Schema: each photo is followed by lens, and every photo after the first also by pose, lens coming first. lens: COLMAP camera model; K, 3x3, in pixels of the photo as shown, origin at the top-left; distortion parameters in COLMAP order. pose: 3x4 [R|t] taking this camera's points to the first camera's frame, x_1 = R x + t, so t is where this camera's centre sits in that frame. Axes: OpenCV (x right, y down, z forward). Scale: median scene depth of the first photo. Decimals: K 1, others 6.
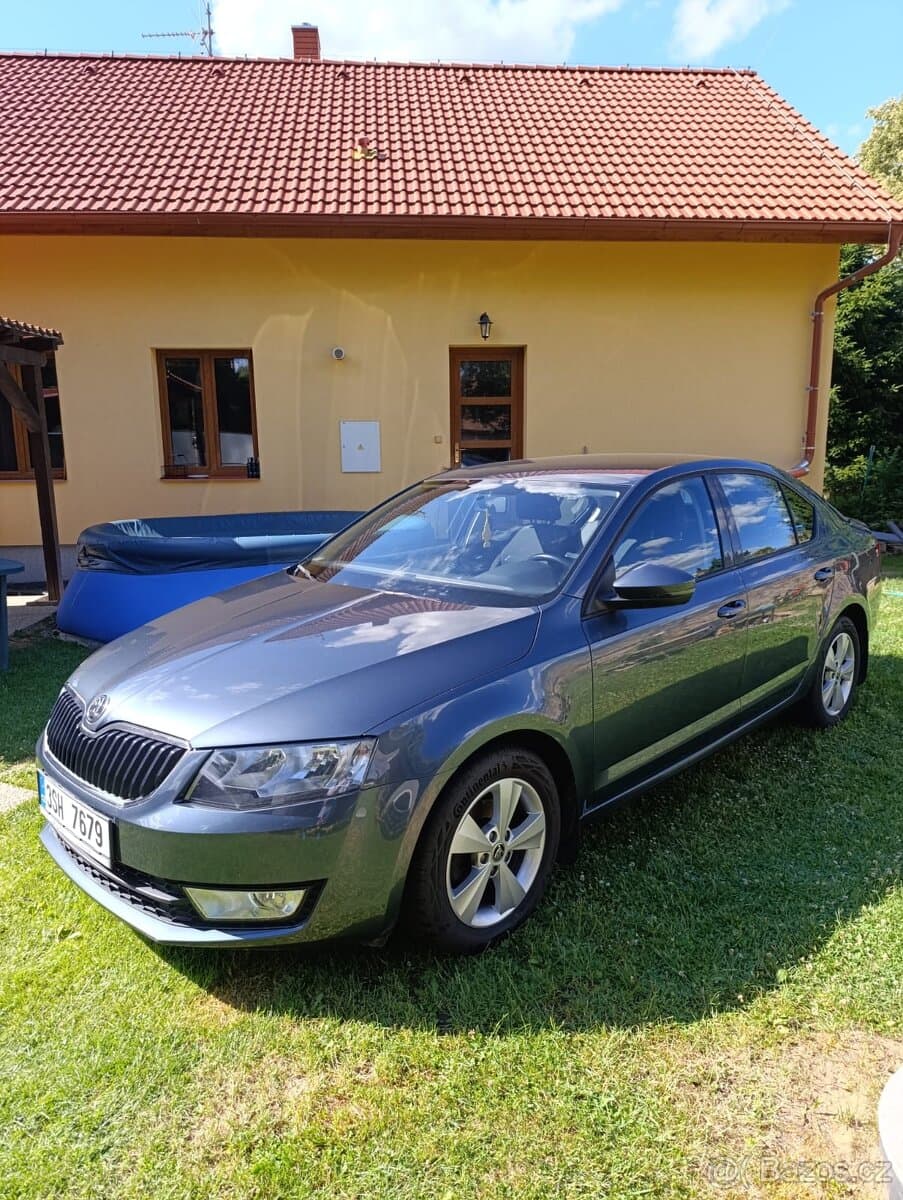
lens RADIAL K [[824.0, 0, 451.5], [0, 824.0, 600.0], [0, 0, 1]] dist [0.031286, -0.046743]
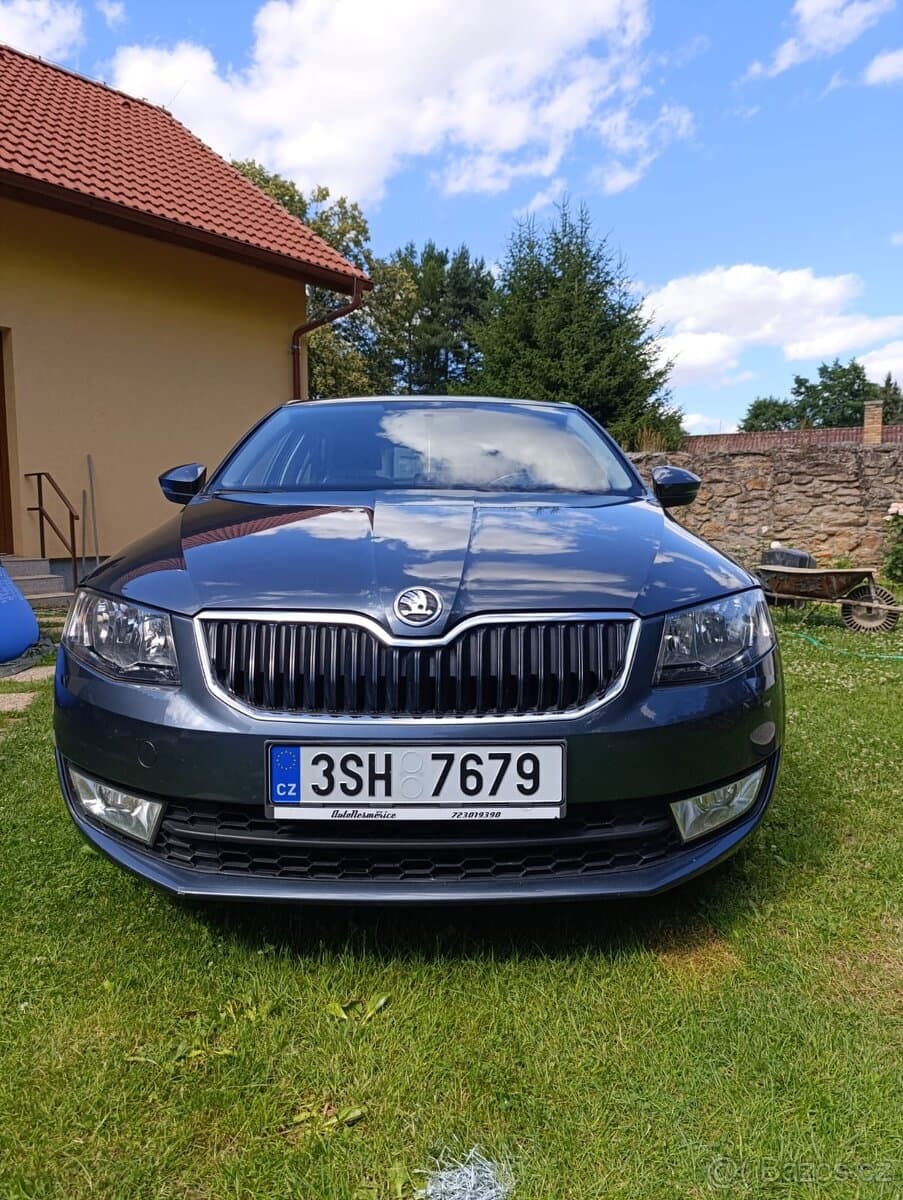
lens RADIAL K [[824.0, 0, 451.5], [0, 824.0, 600.0], [0, 0, 1]] dist [0.031286, -0.046743]
pose [[0.693535, -0.062659, 0.717693, -0.862600], [0.116085, 0.992912, -0.025490, 0.146111], [-0.711009, 0.100992, 0.695893, 0.542279]]
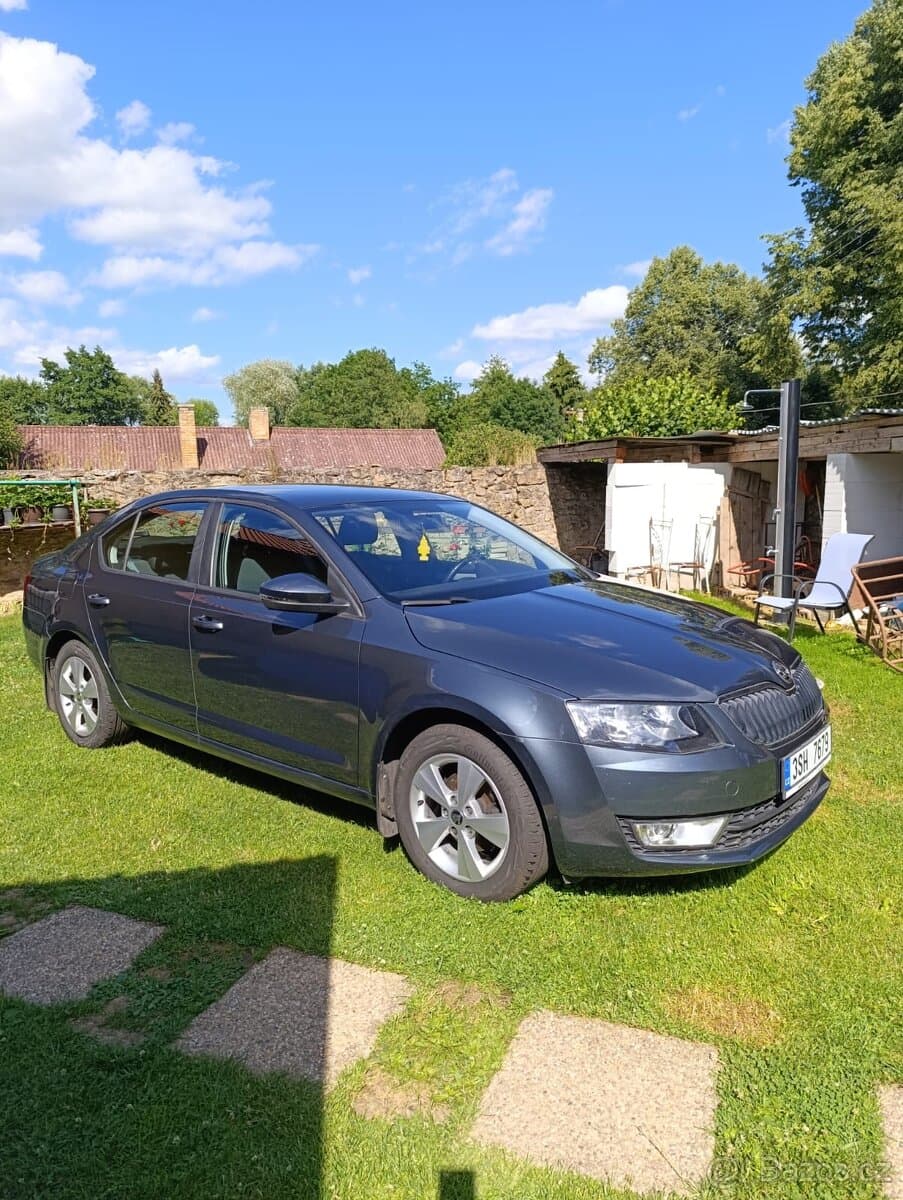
lens RADIAL K [[809.6, 0, 453.8], [0, 809.6, 616.3], [0, 0, 1]] dist [0.033108, -0.042480]
pose [[-0.094664, -0.141970, 0.985334, -1.543247], [0.193749, 0.968225, 0.158119, -0.229096], [-0.976473, 0.205876, -0.064149, 1.531088]]
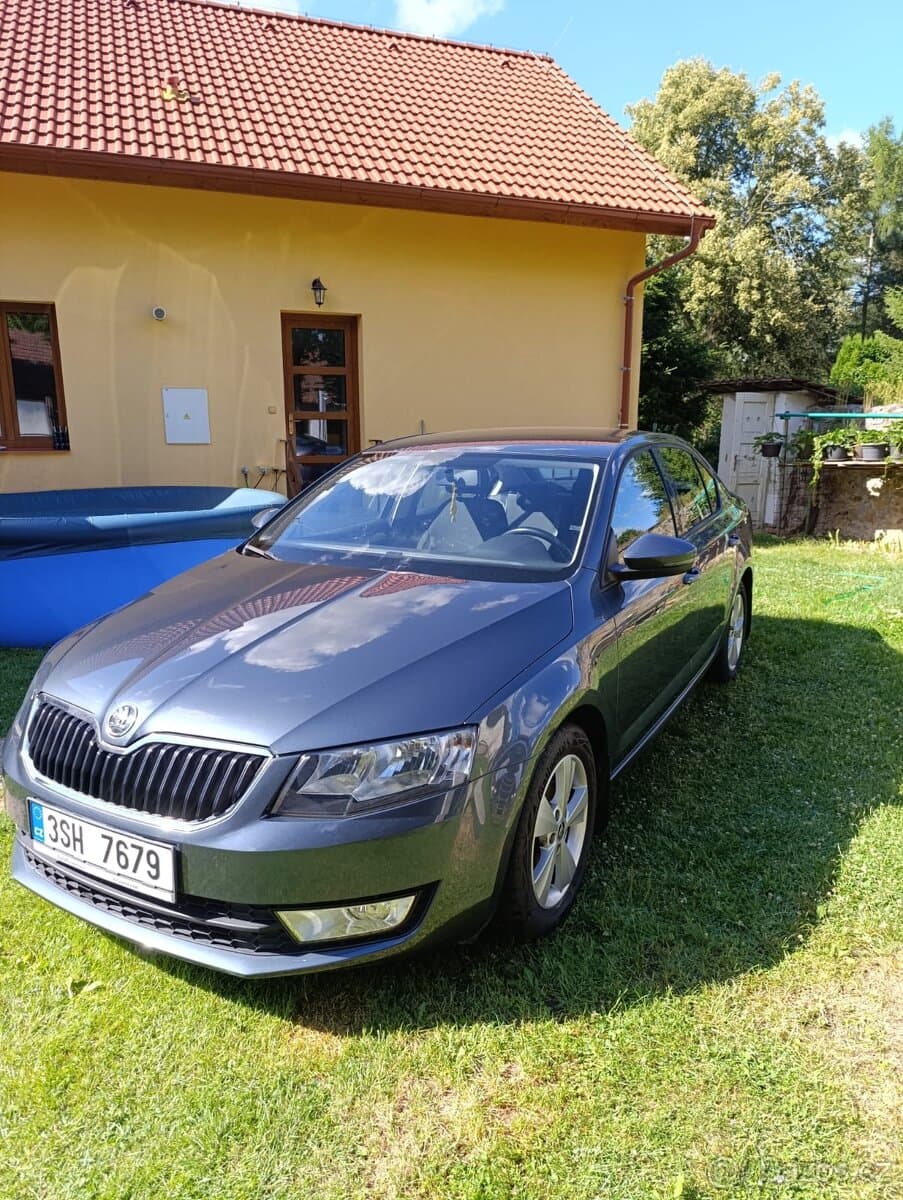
lens RADIAL K [[824.0, 0, 451.5], [0, 824.0, 600.0], [0, 0, 1]] dist [0.031286, -0.046743]
pose [[0.961329, -0.044545, 0.271776, -0.327806], [0.036277, 0.998716, 0.035374, -0.009406], [-0.273002, -0.024147, 0.961710, 0.093540]]
